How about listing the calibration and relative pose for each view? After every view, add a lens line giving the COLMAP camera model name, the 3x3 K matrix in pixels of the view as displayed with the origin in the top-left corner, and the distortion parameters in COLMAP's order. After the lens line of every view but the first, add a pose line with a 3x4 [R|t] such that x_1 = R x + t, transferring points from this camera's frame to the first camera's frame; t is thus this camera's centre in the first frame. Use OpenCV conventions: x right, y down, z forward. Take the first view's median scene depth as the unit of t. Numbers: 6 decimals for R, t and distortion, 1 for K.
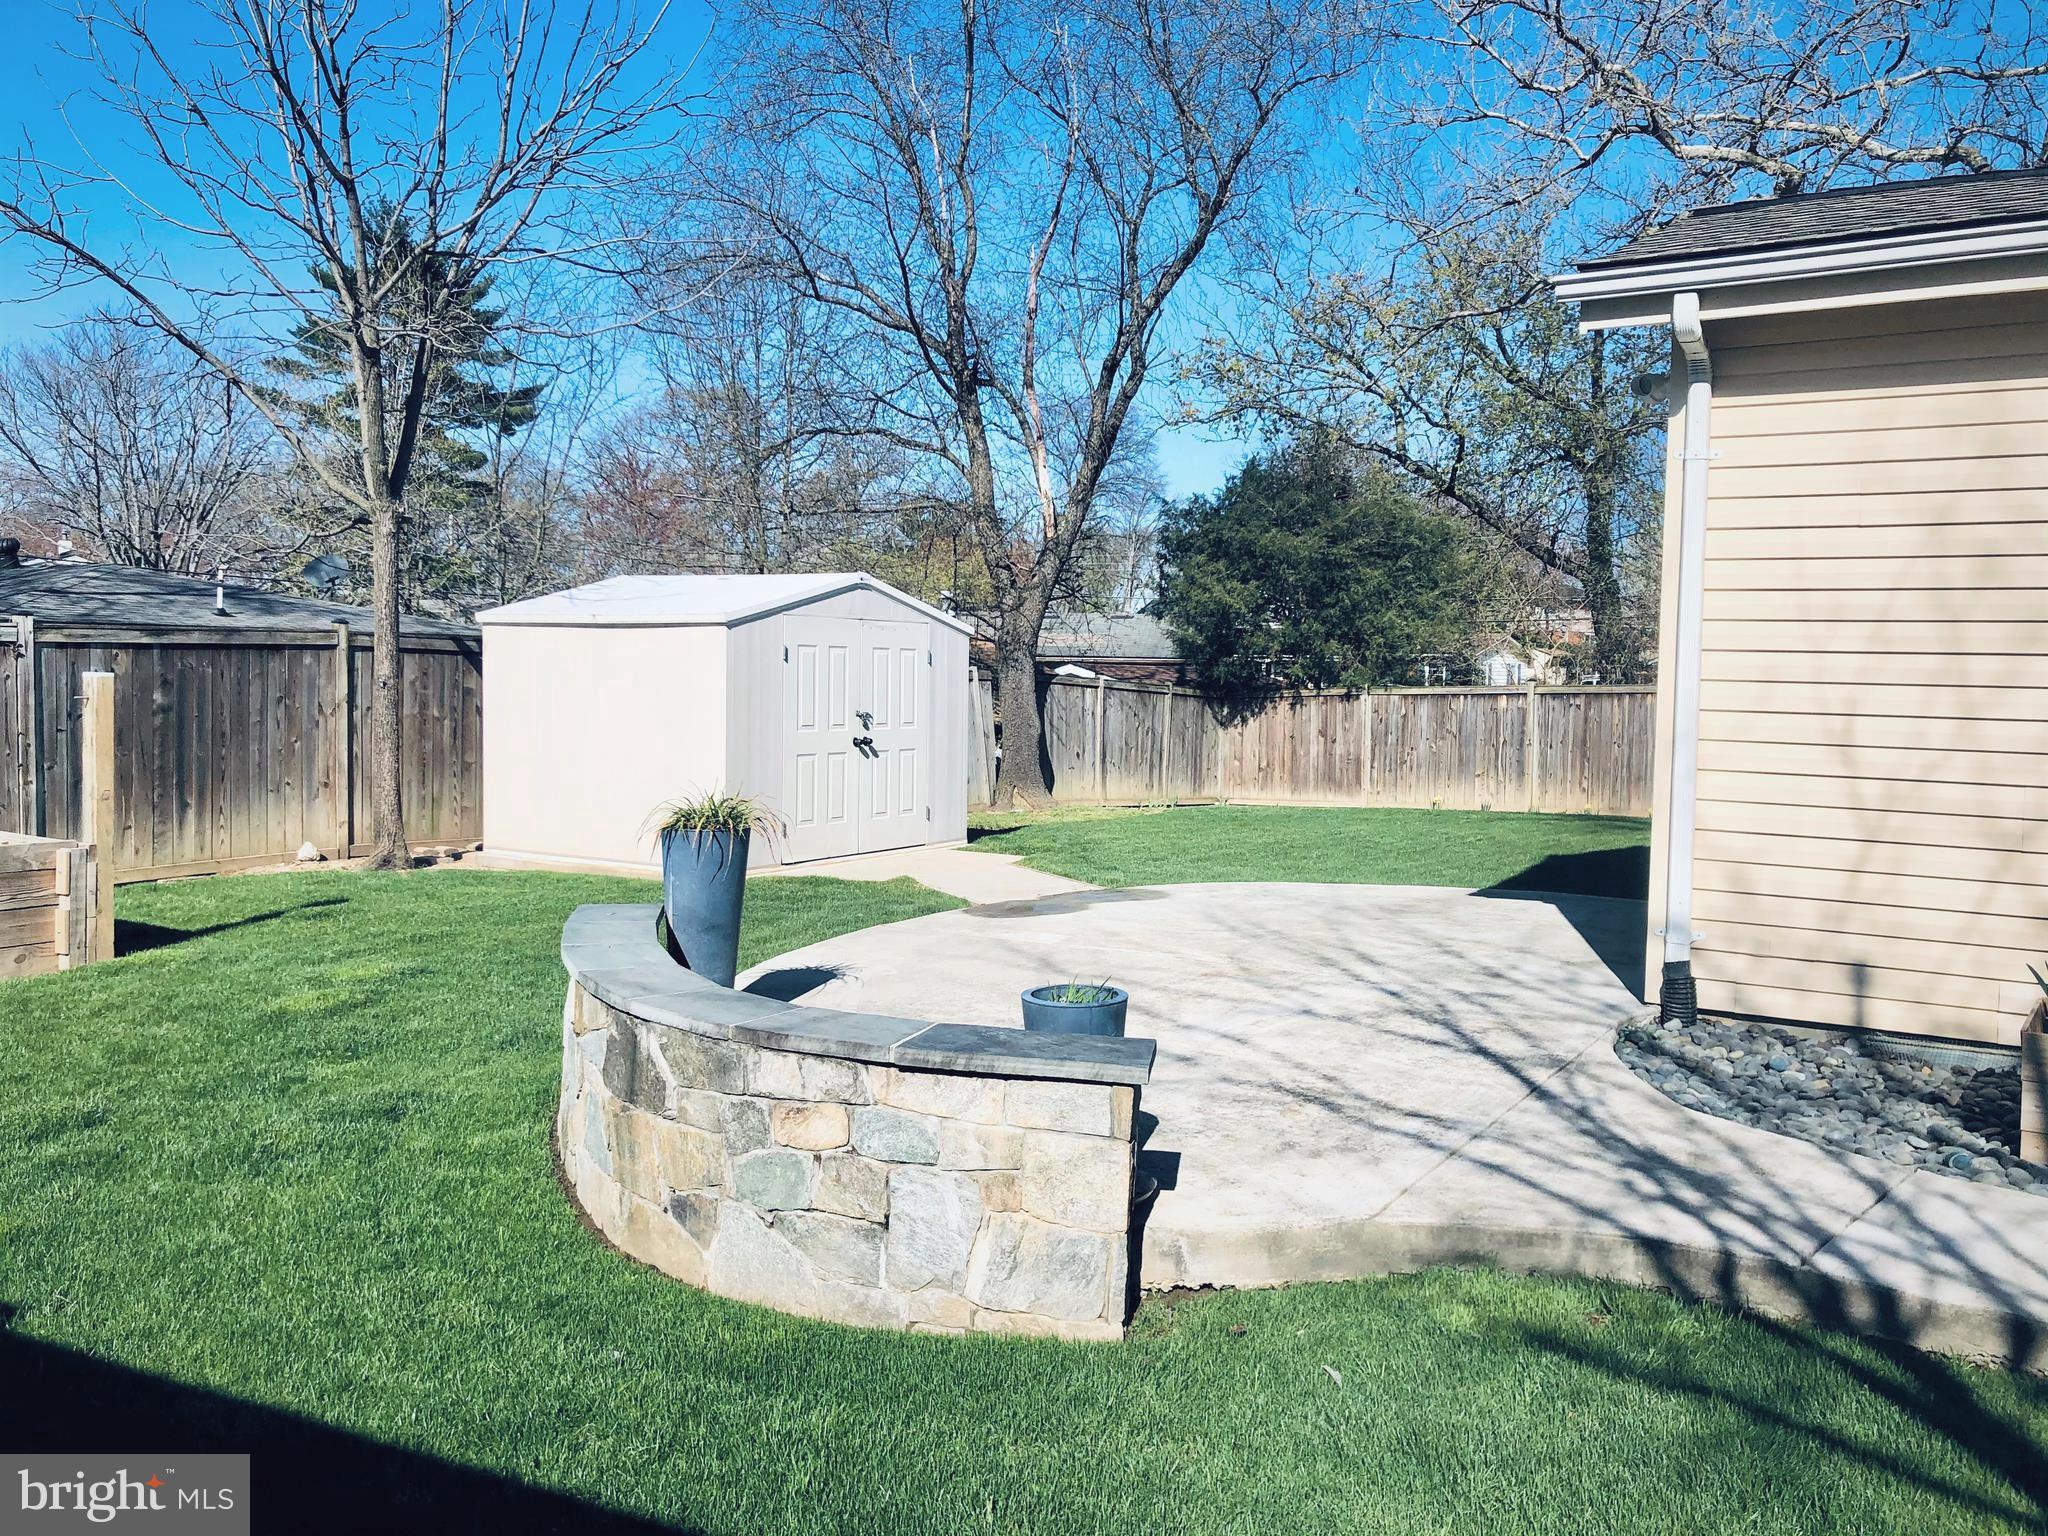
lens RADIAL K [[1679.3, 0, 1024.0], [0, 1679.3, 768.0], [0, 0, 1]] dist [0.003916, 0.002472]
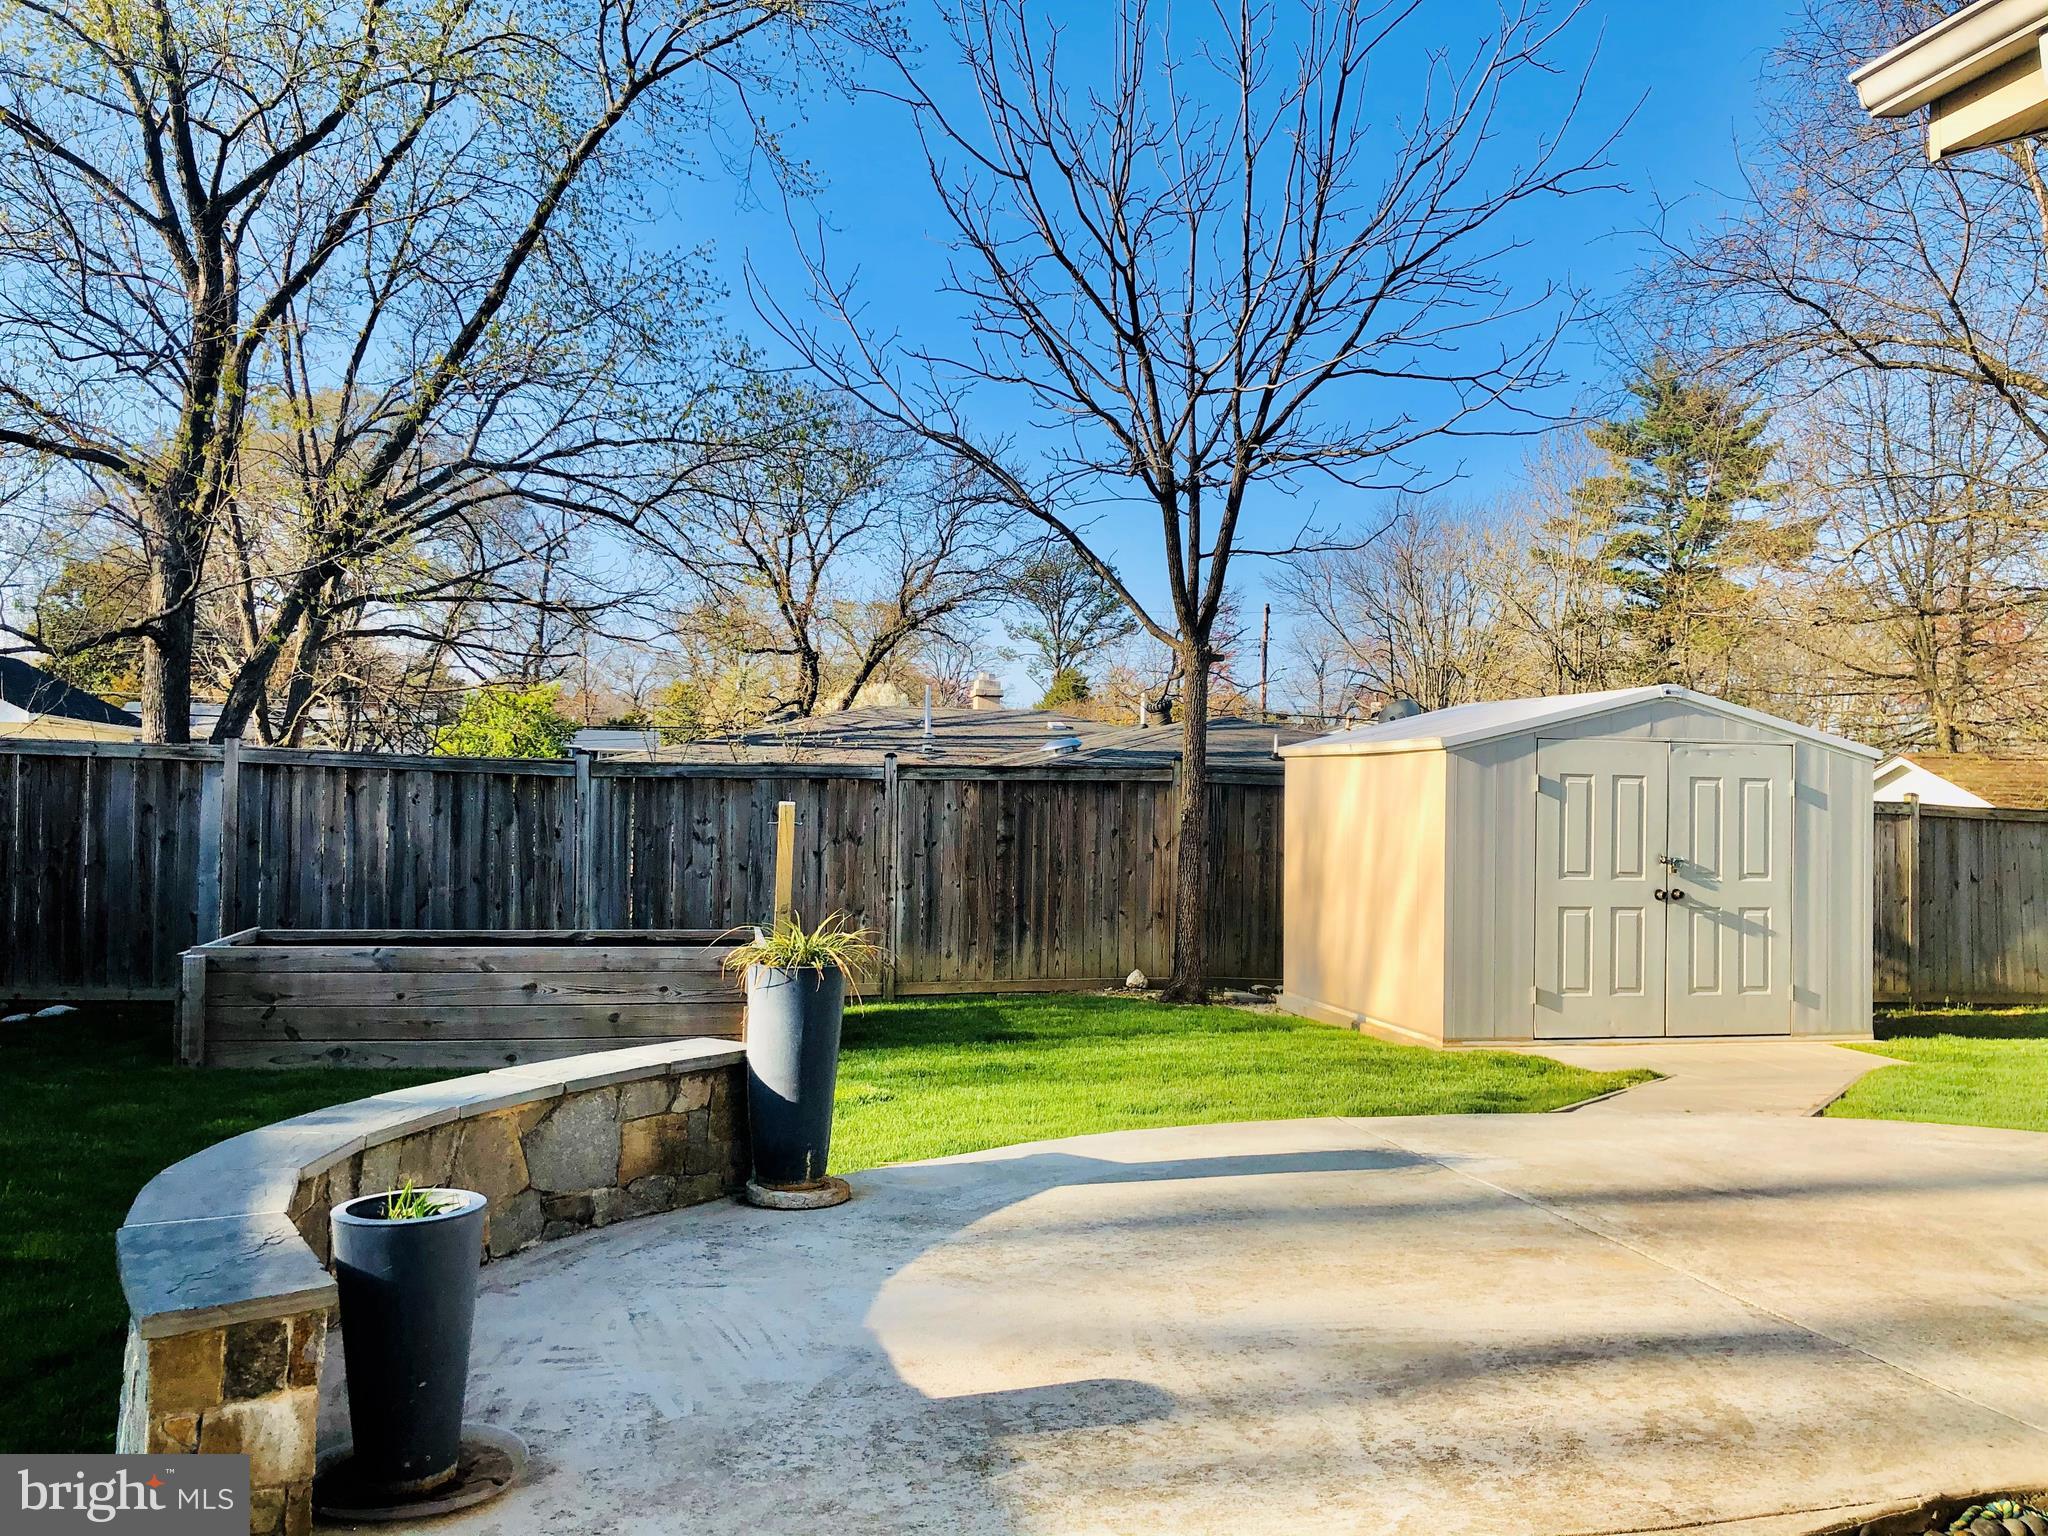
lens RADIAL K [[1679.3, 0, 1024.0], [0, 1679.3, 768.0], [0, 0, 1]] dist [0.003916, 0.002472]
pose [[0.735154, -0.010933, -0.677812, 0.243208], [-0.048075, 0.996512, -0.068216, -0.006383], [0.676193, 0.082735, 0.732064, 0.184333]]
